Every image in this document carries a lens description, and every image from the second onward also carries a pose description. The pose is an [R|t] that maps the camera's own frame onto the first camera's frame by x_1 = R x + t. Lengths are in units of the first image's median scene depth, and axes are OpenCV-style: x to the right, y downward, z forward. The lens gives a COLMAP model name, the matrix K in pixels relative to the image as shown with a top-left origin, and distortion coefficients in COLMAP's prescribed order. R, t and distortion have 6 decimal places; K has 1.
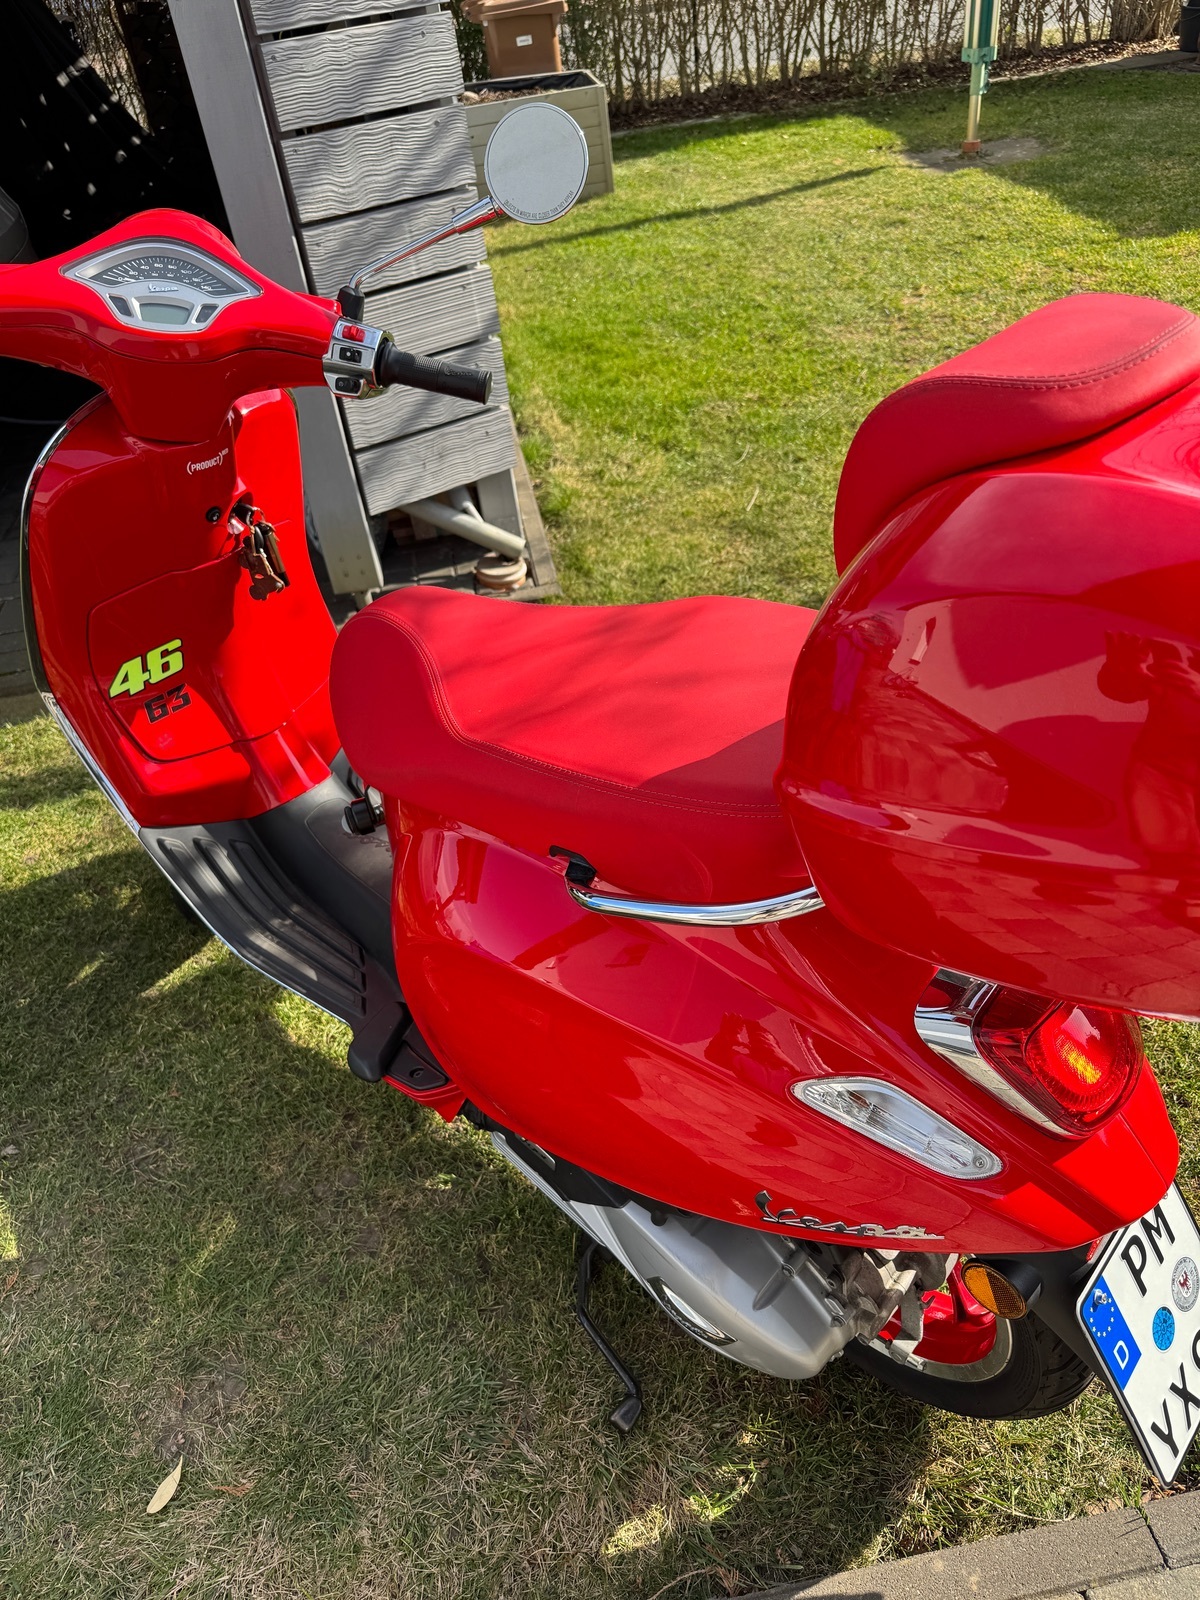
lens RADIAL K [[1147.2, 0, 600.0], [0, 1147.2, 800.0], [0, 0, 1]] dist [0.053777, -0.061382]
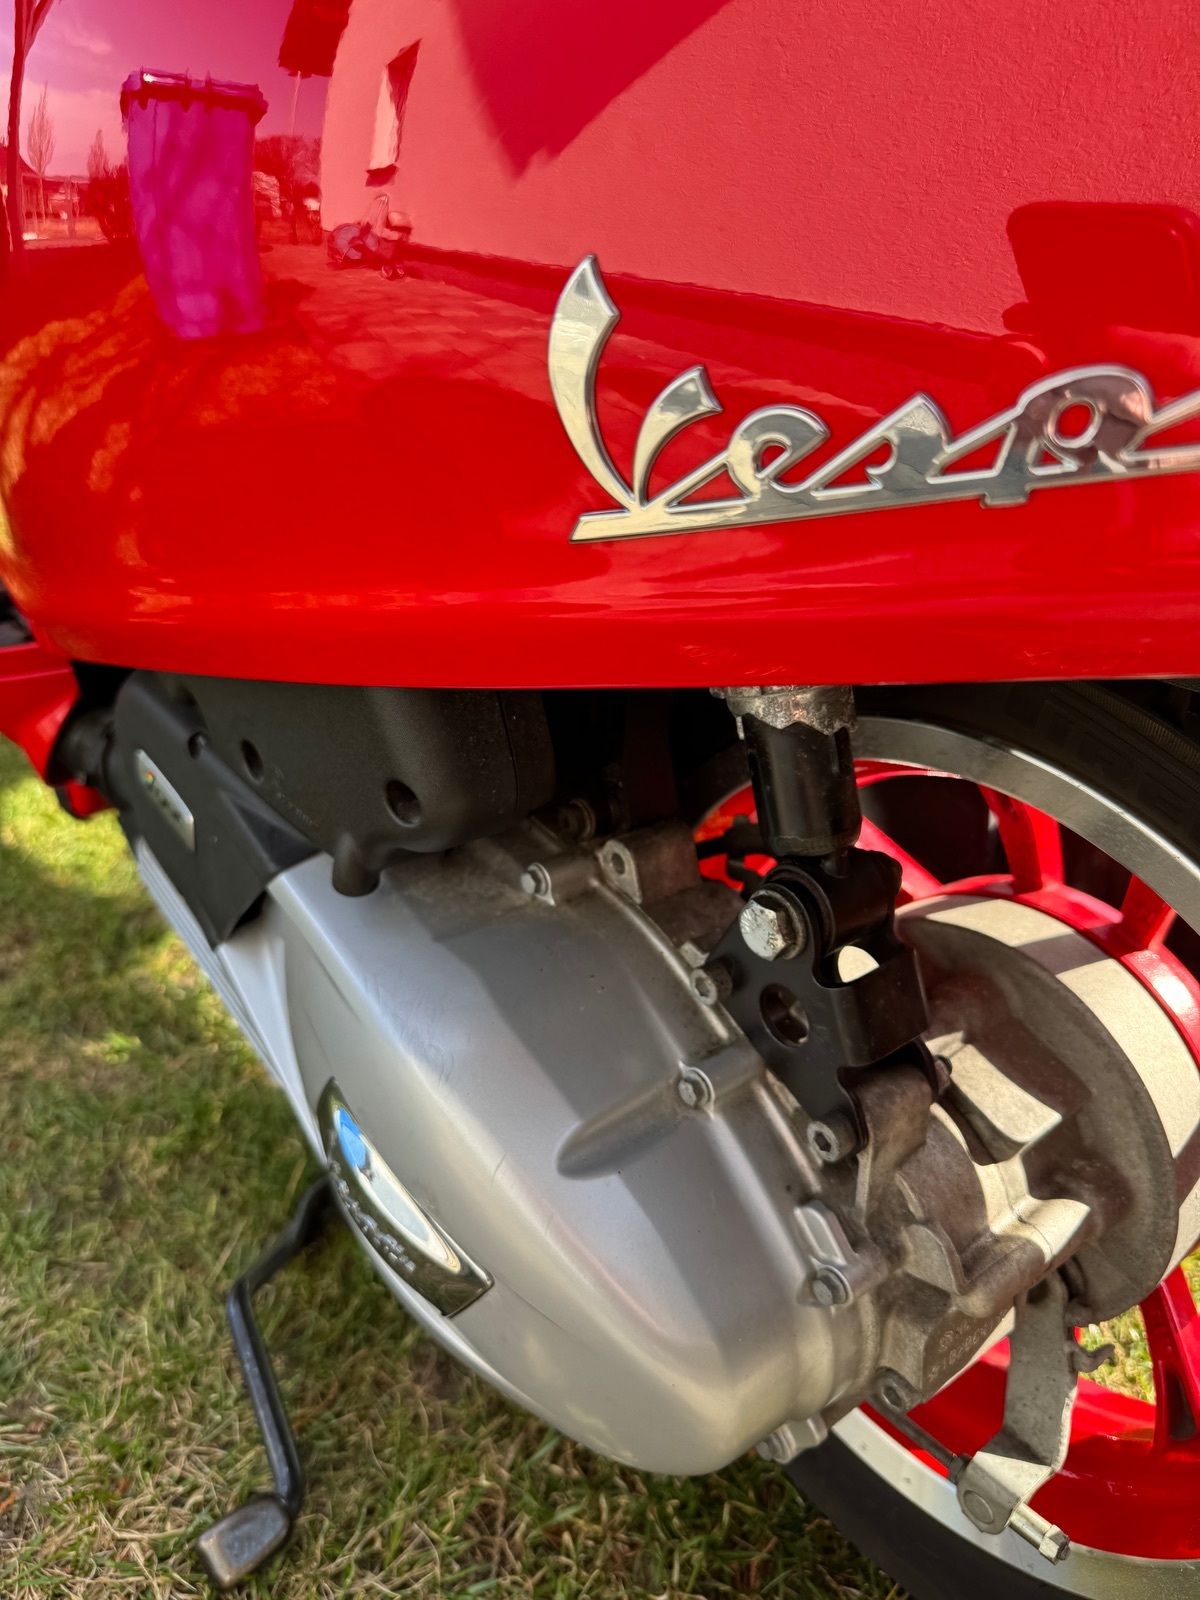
lens RADIAL K [[1147.2, 0, 600.0], [0, 1147.2, 800.0], [0, 0, 1]] dist [0.053777, -0.061382]
pose [[0.980493, 0.178755, -0.081736, 0.138017], [-0.191156, 0.964002, -0.184823, 0.366480], [0.045756, 0.196842, 0.979367, 0.622906]]
